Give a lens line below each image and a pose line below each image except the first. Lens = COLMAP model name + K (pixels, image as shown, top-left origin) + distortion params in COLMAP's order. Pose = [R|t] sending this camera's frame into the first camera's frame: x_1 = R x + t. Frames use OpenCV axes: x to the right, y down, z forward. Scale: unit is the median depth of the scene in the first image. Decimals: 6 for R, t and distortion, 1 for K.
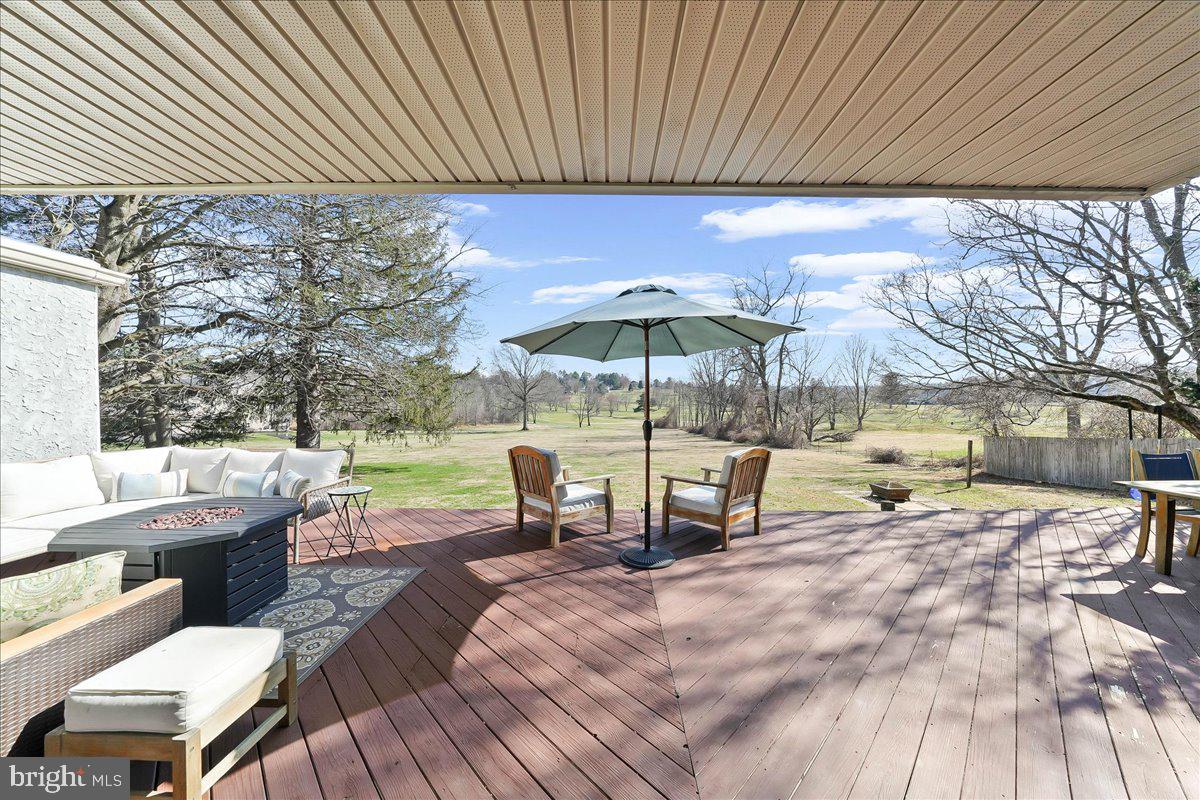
lens RADIAL K [[422.8, 0, 598.3], [0, 422.8, 396.5], [0, 0, 1]] dist [-0.011902, -0.000026]
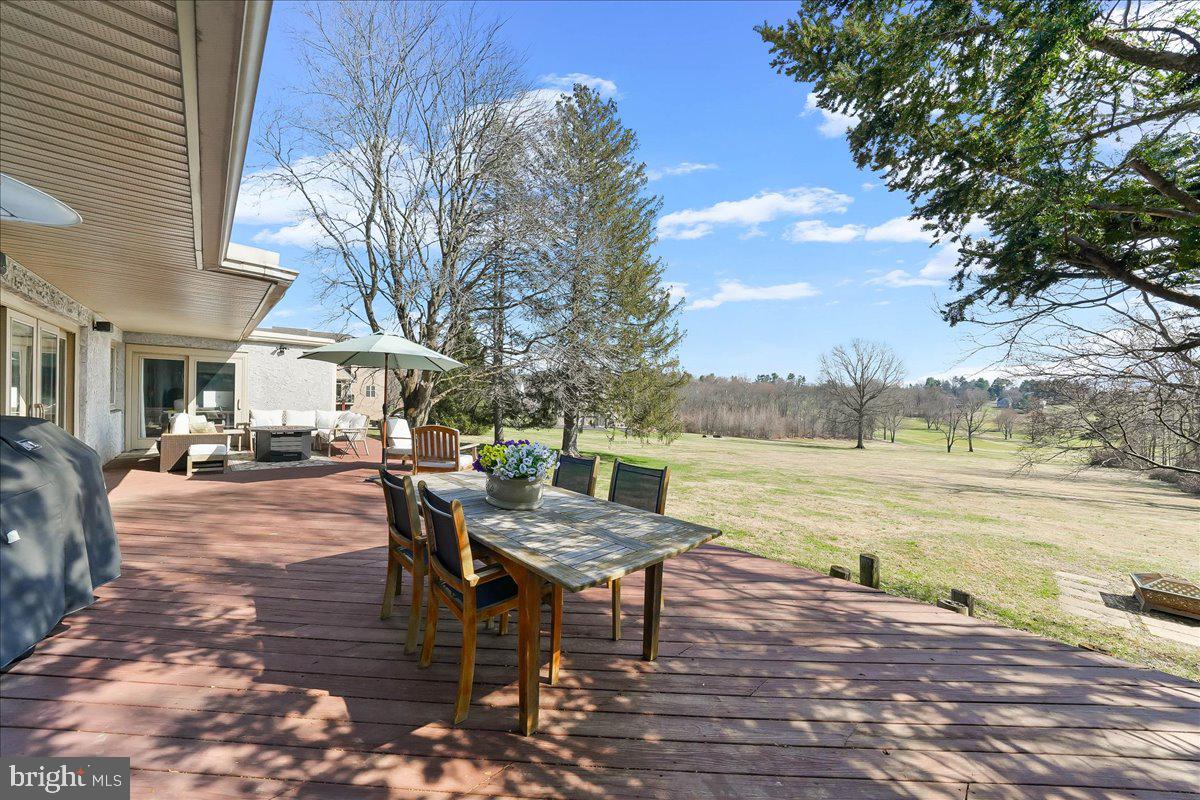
lens RADIAL K [[422.8, 0, 589.6], [0, 422.8, 403.2], [0, 0, 1]] dist [-0.011902, -0.000026]
pose [[0.680874, 0.027922, -0.731868, 0.408133], [-0.032481, 0.999441, 0.007912, 0.001645], [0.731680, 0.018384, 0.681400, 0.080094]]
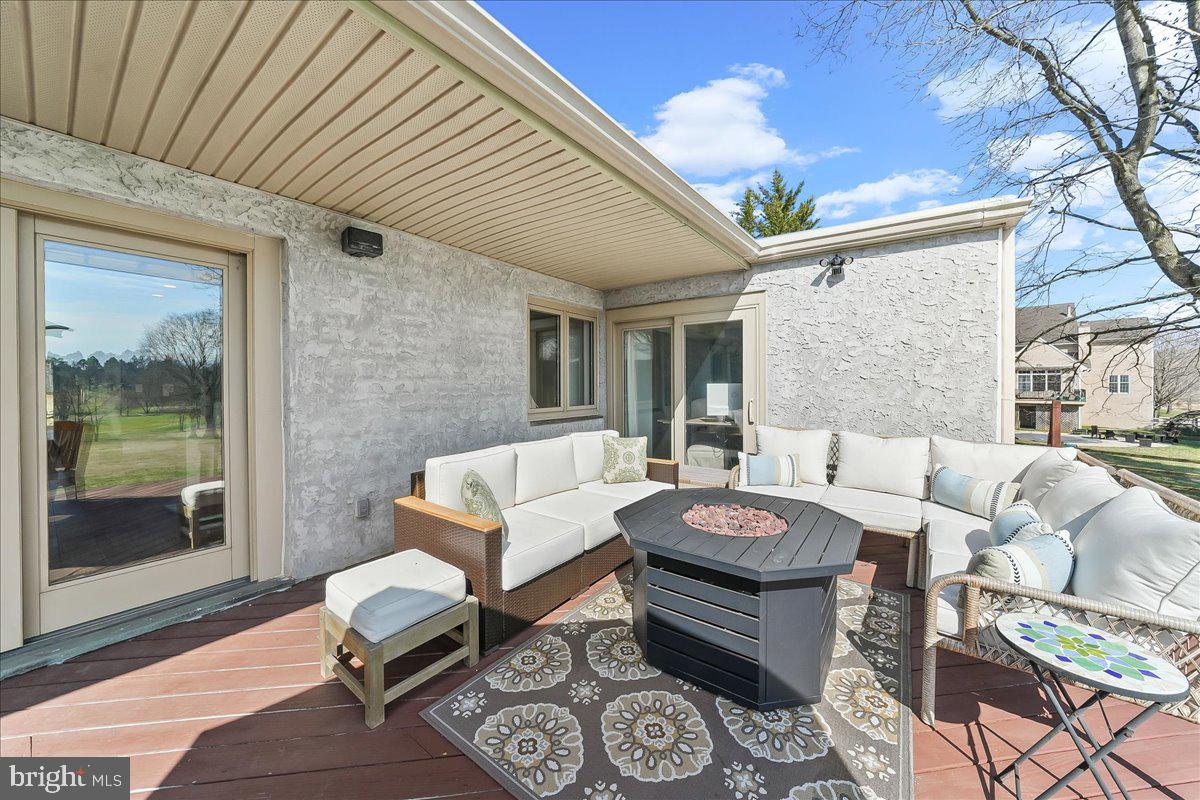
lens RADIAL K [[422.8, 0, 606.7], [0, 422.8, 391.0], [0, 0, 1]] dist [-0.011902, -0.000026]
pose [[-0.576318, 0.009654, -0.817169, -0.030742], [-0.005125, 0.999868, 0.015427, 0.006839], [0.817210, 0.013079, -0.576192, 0.184331]]
